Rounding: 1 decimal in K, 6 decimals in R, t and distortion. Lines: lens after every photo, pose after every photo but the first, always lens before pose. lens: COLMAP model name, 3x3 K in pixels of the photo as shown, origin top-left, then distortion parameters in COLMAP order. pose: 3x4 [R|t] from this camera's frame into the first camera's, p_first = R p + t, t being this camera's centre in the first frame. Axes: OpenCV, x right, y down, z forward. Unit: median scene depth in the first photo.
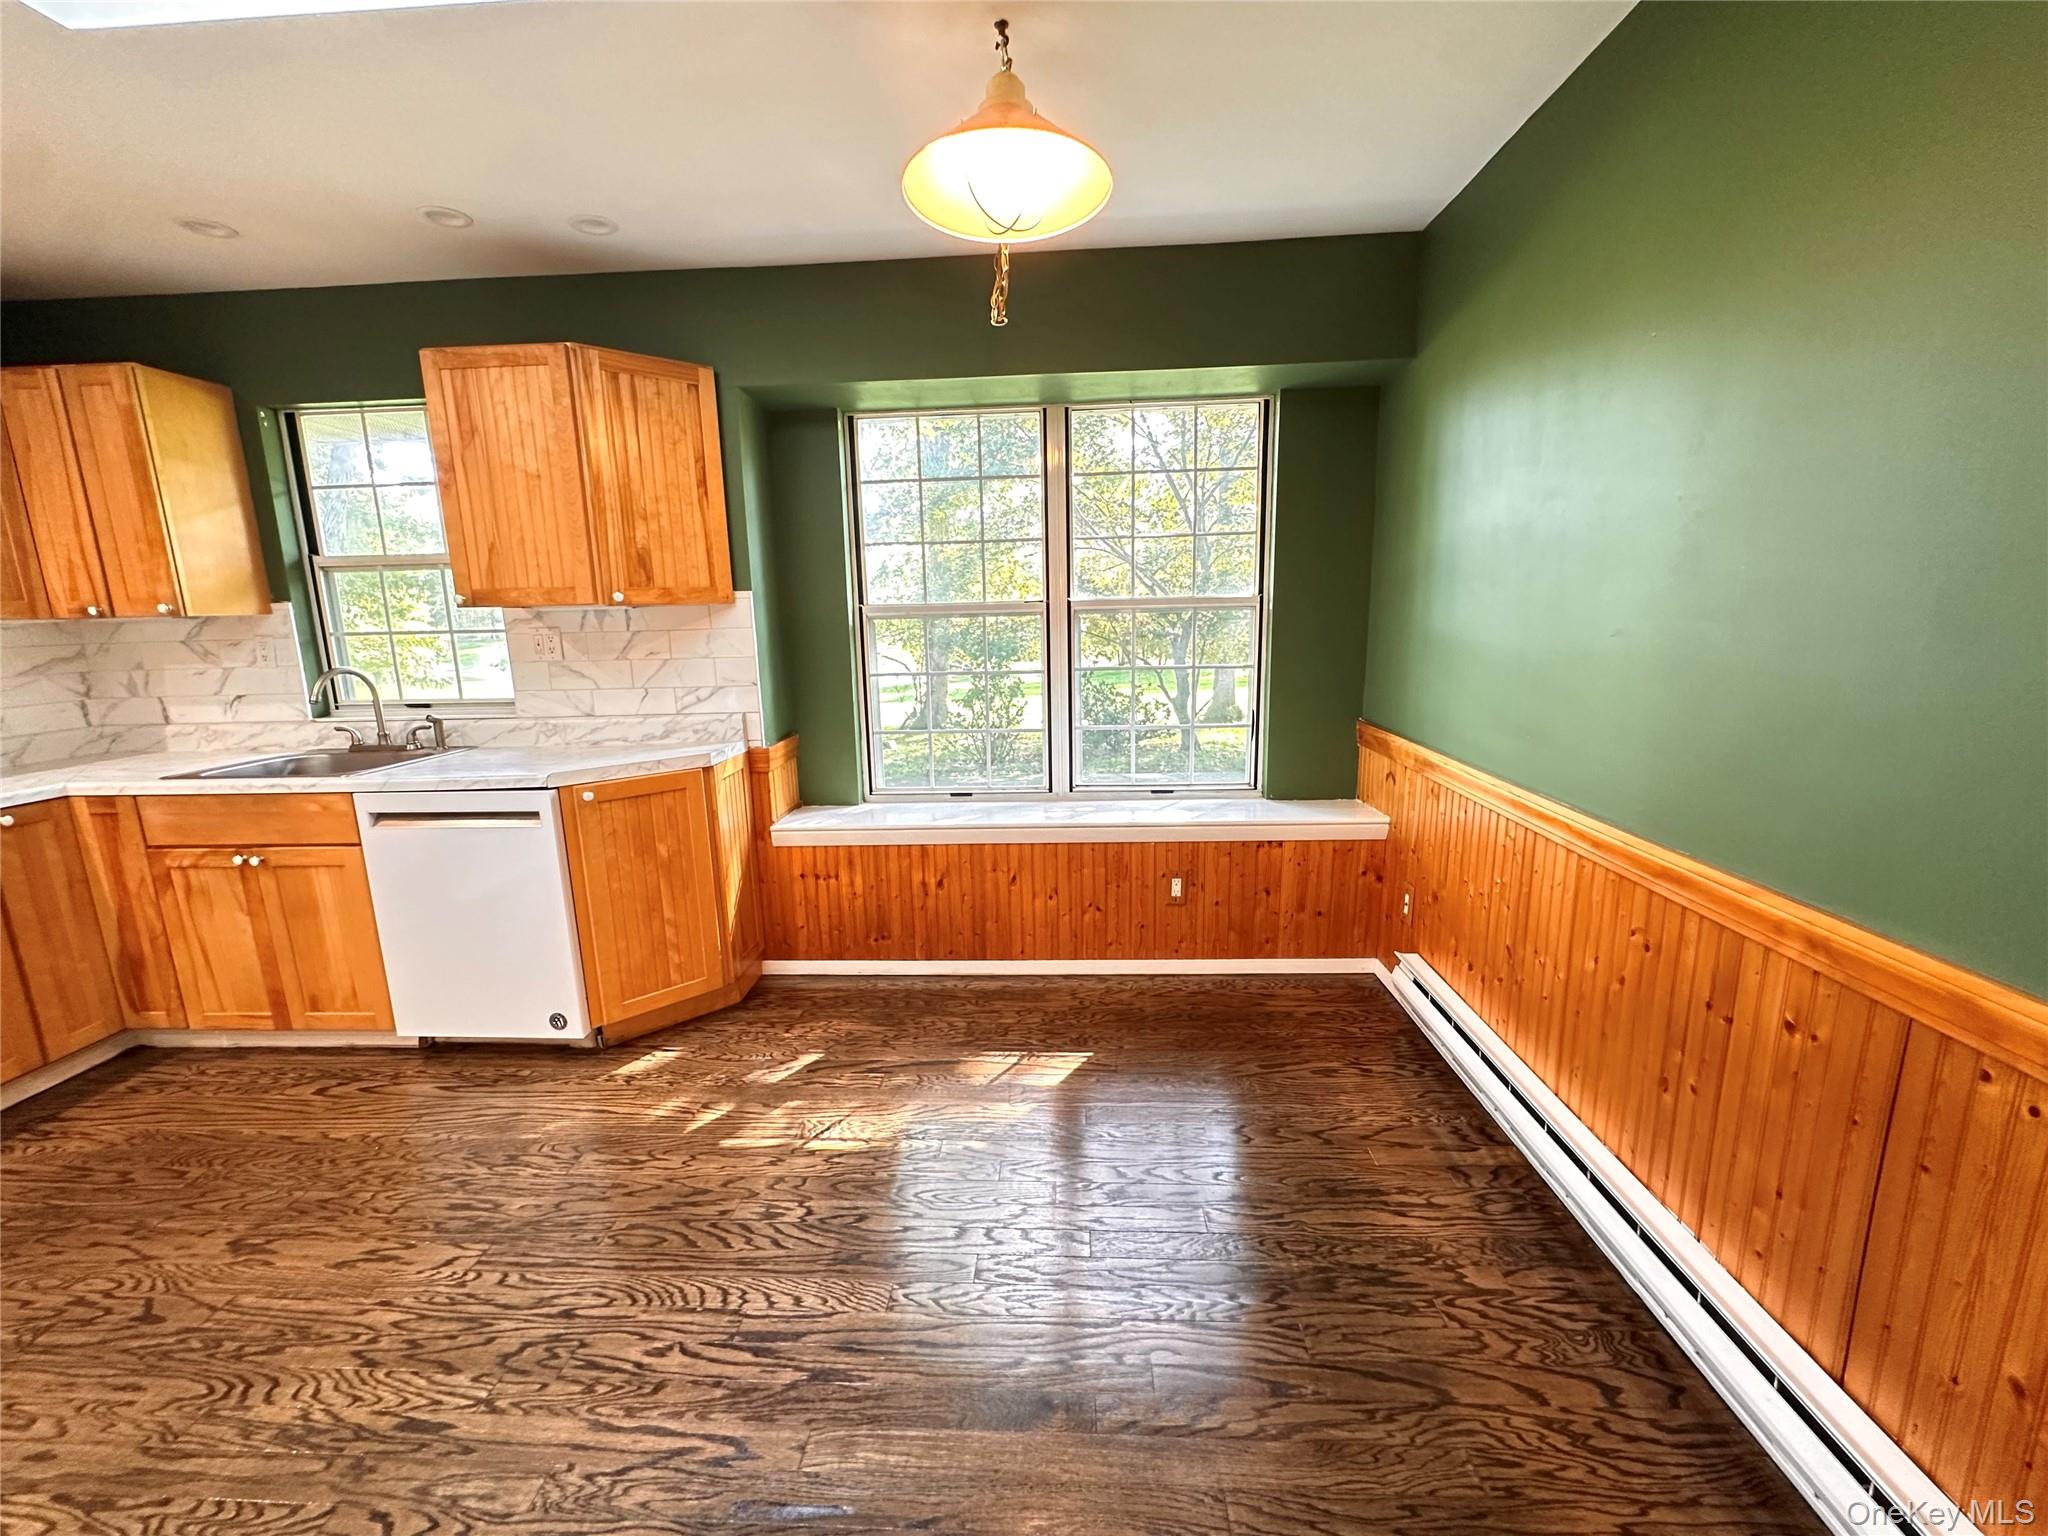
lens RADIAL K [[829.1, 0, 1024.0], [0, 829.1, 768.0], [0, 0, 1]] dist [-0.007602, 0.002122]
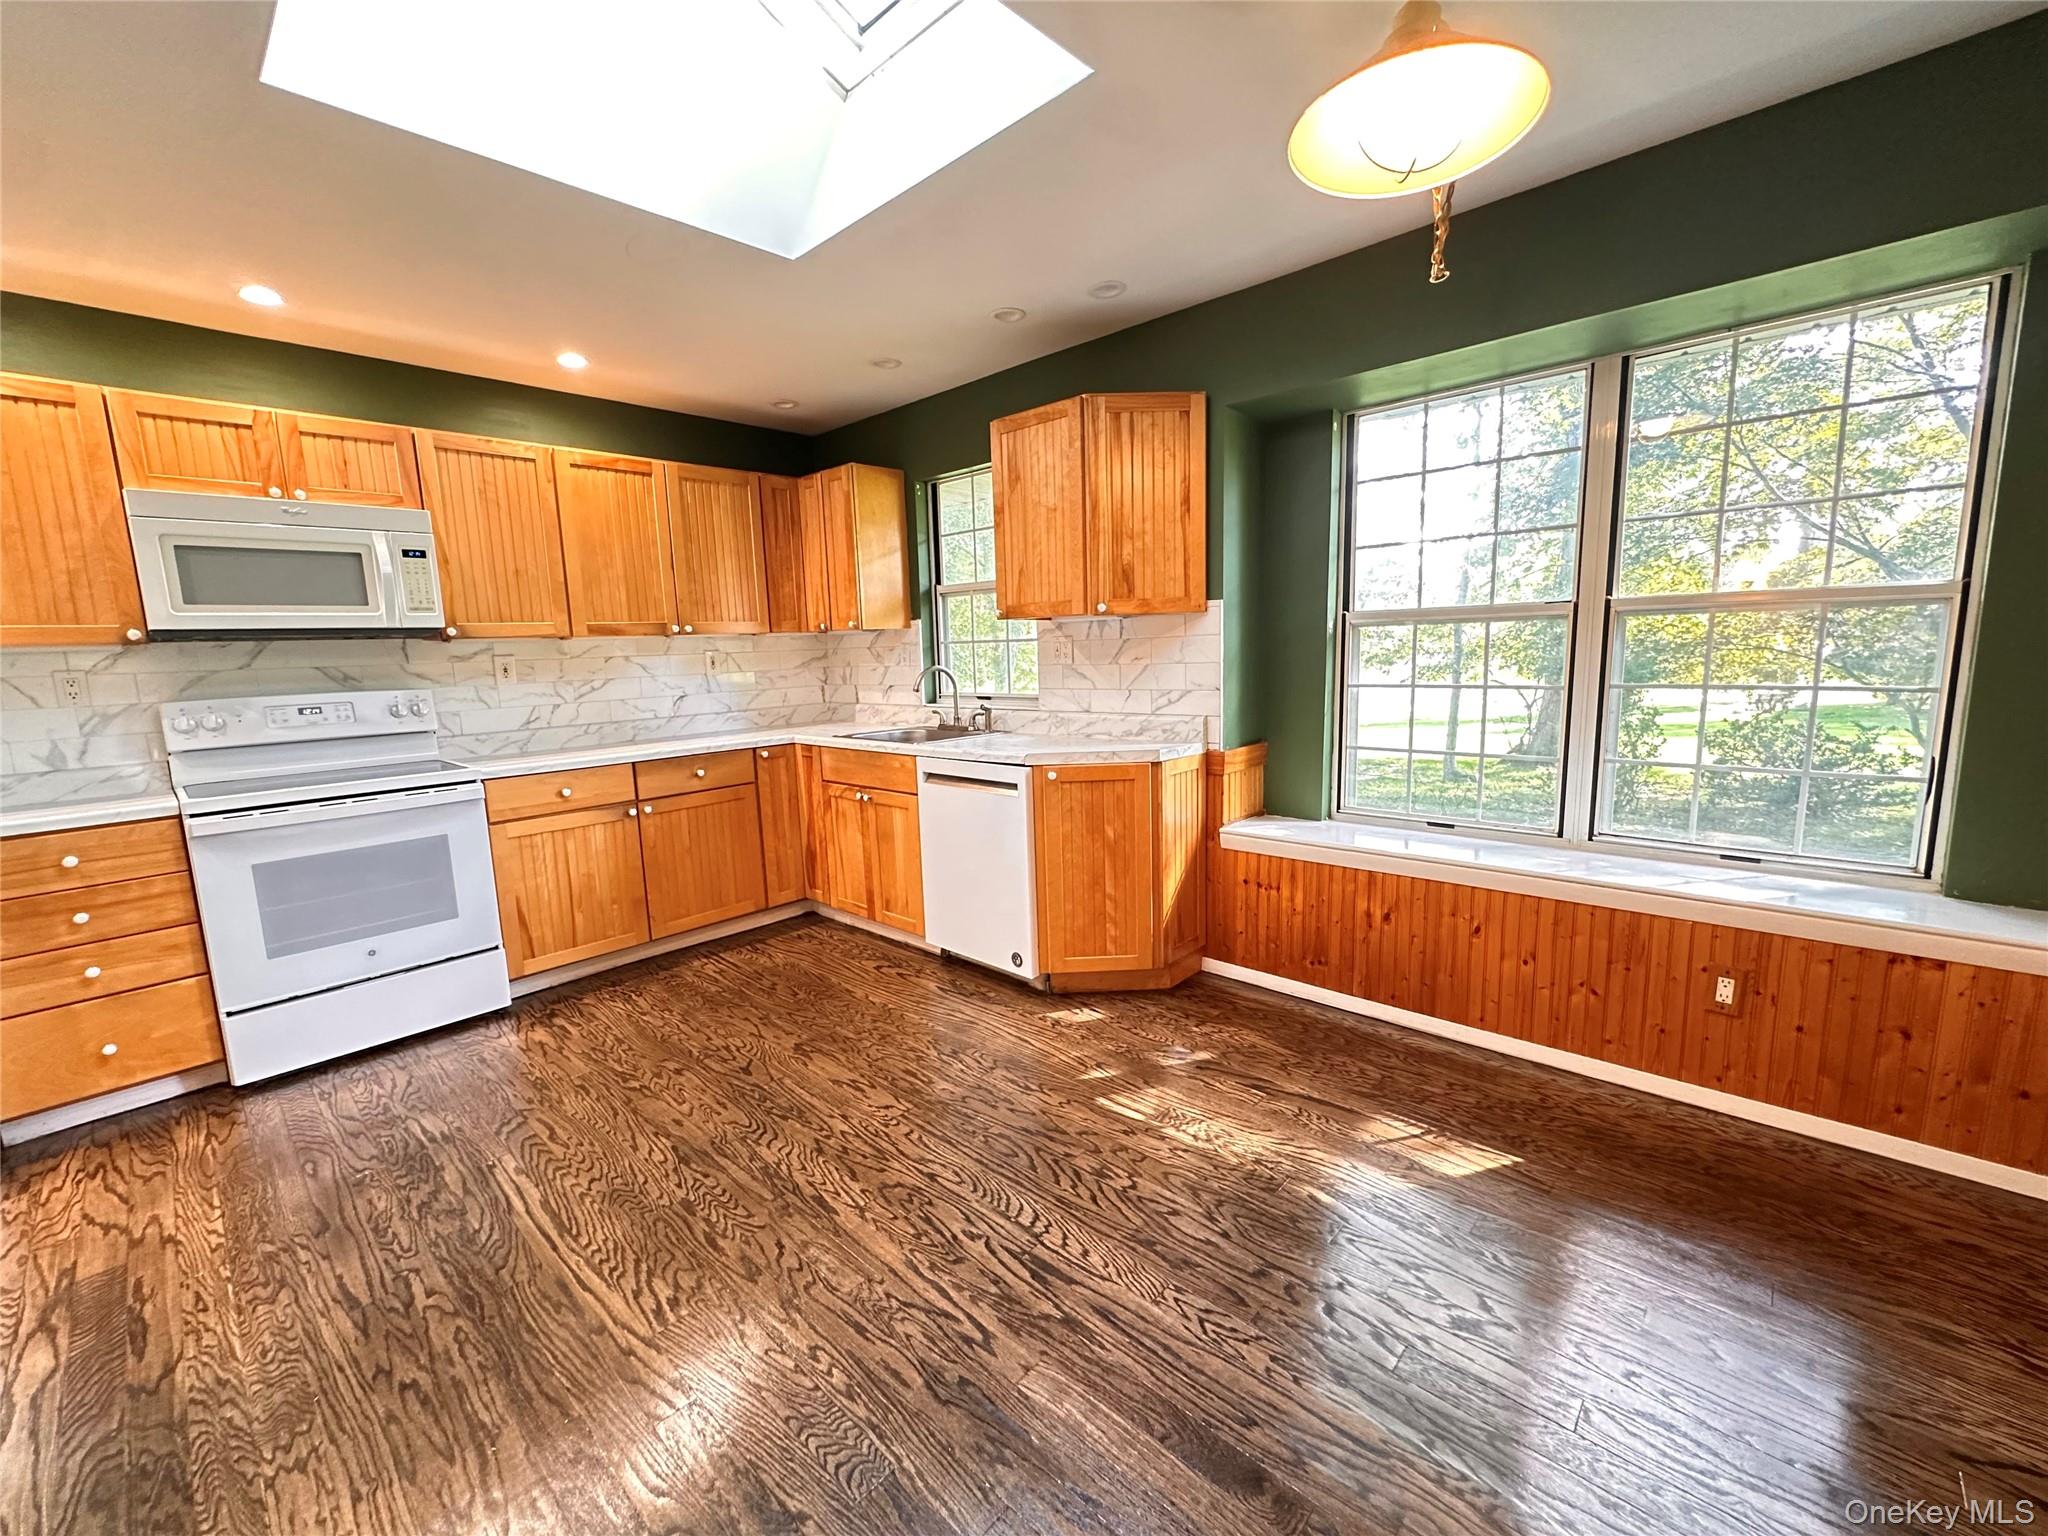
lens RADIAL K [[829.1, 0, 1024.0], [0, 829.1, 768.0], [0, 0, 1]] dist [-0.007602, 0.002122]
pose [[0.763803, 0.093529, -0.638637, 0.185085], [-0.109894, 0.993843, 0.014117, 0.010549], [0.636026, 0.059400, 0.769378, 0.058729]]
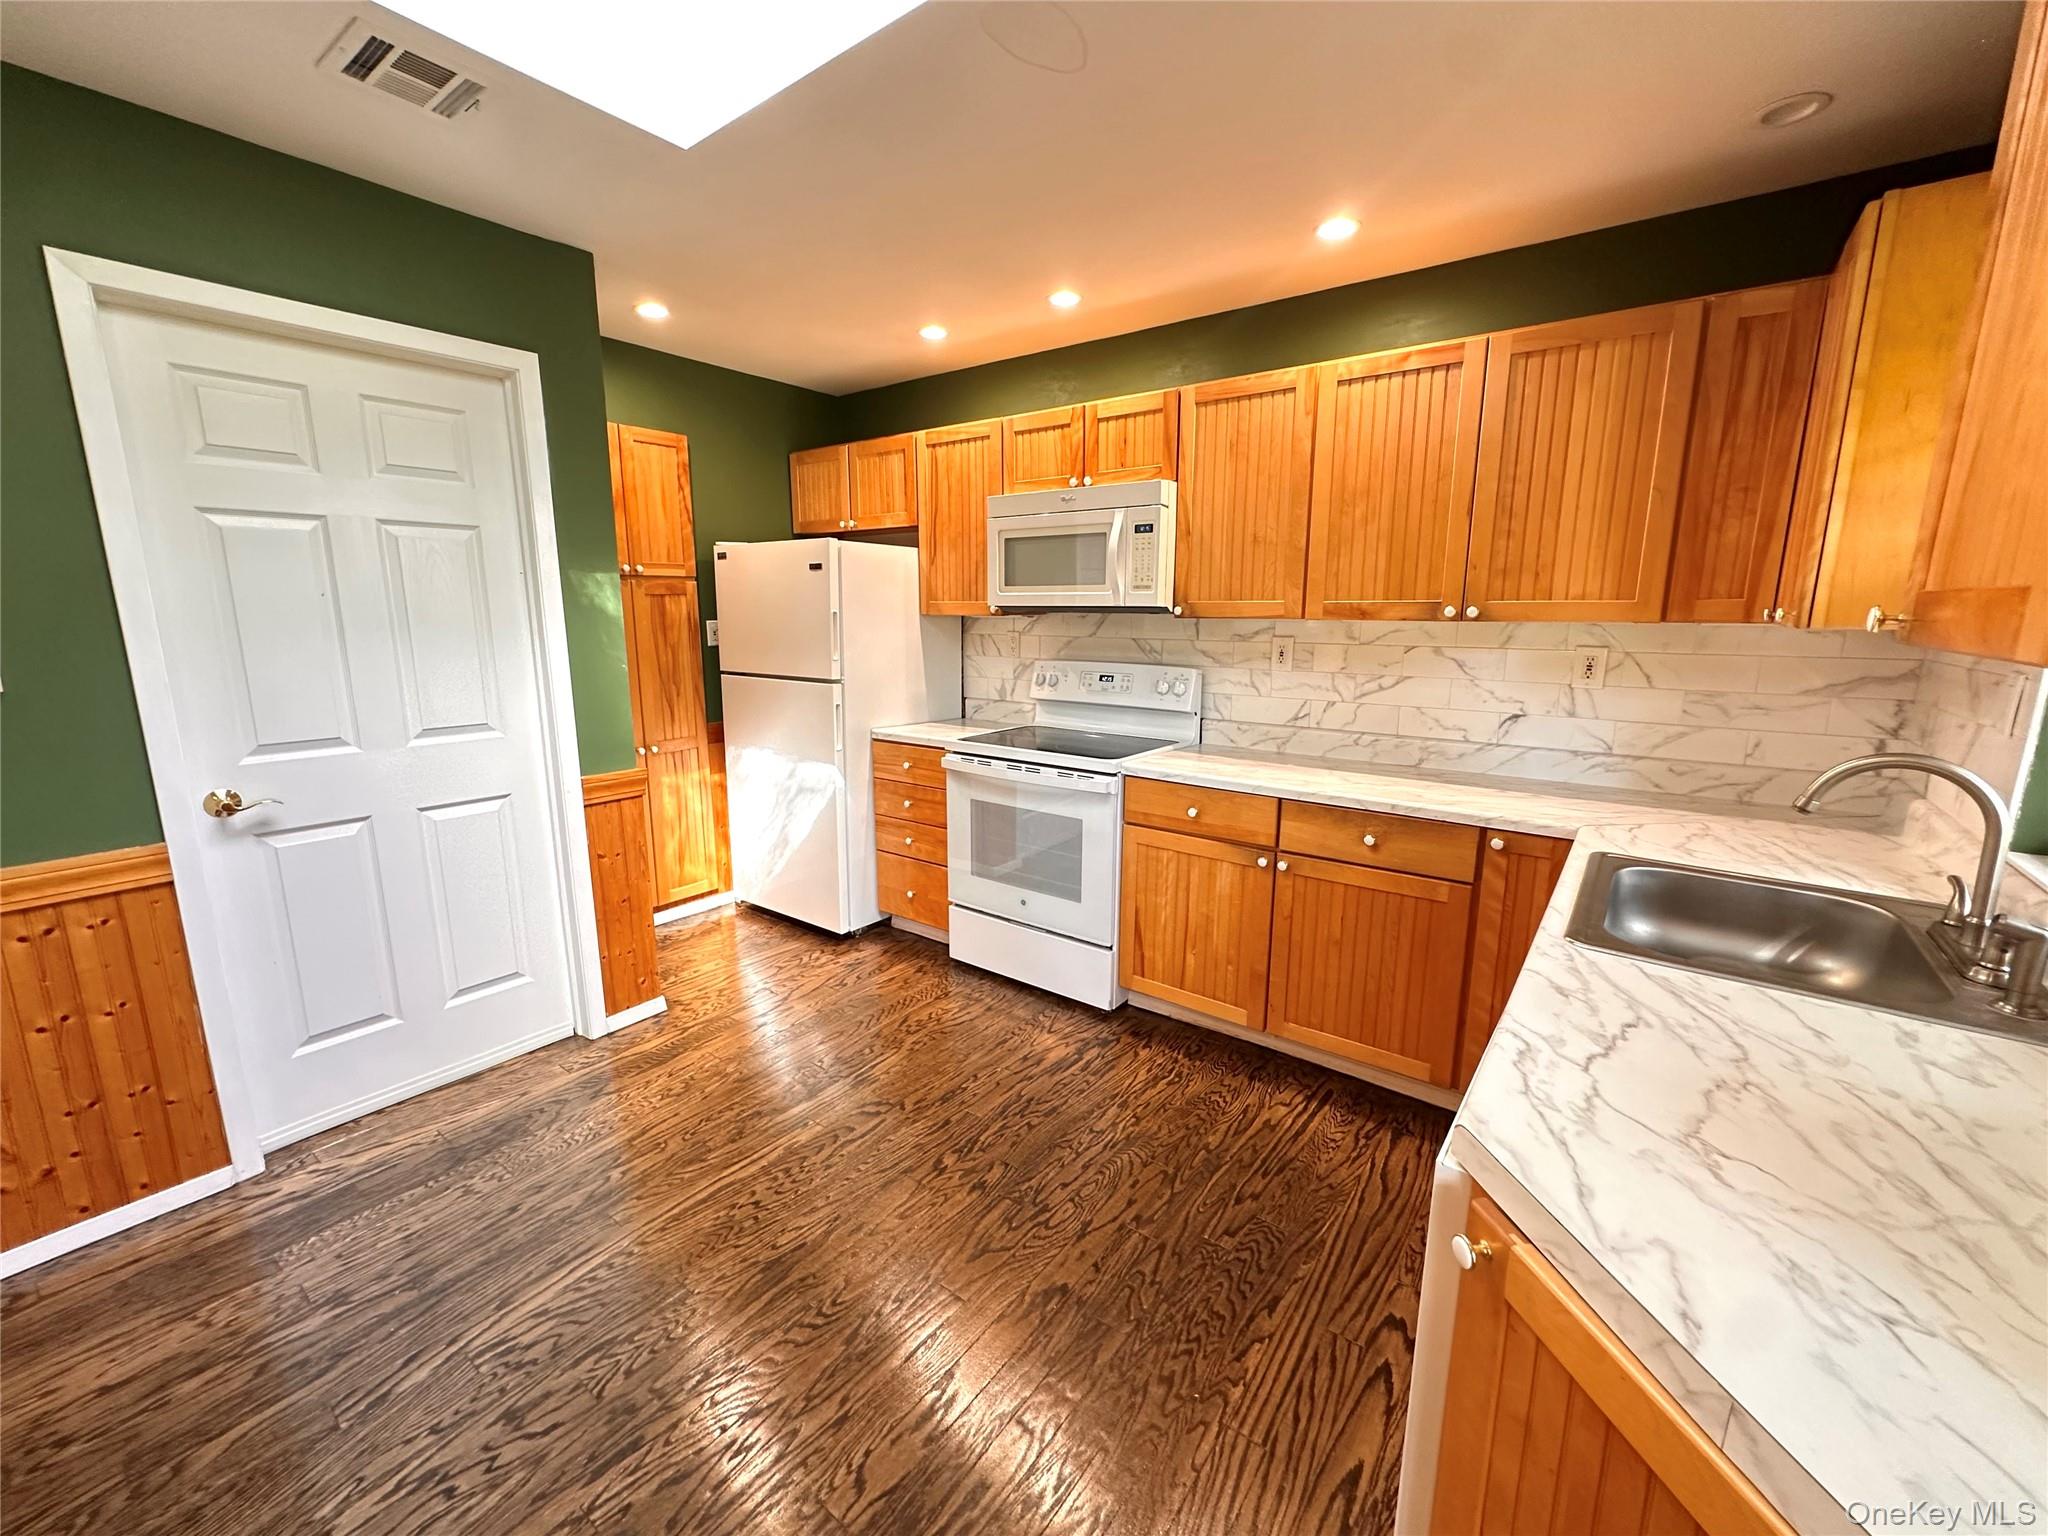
lens RADIAL K [[829.1, 0, 1024.0], [0, 829.1, 768.0], [0, 0, 1]] dist [-0.007602, 0.002122]
pose [[-0.563027, 0.181248, -0.806319, -0.195026], [-0.148677, 0.937523, 0.314557, -0.201263], [0.812955, 0.296985, -0.500903, 0.903382]]
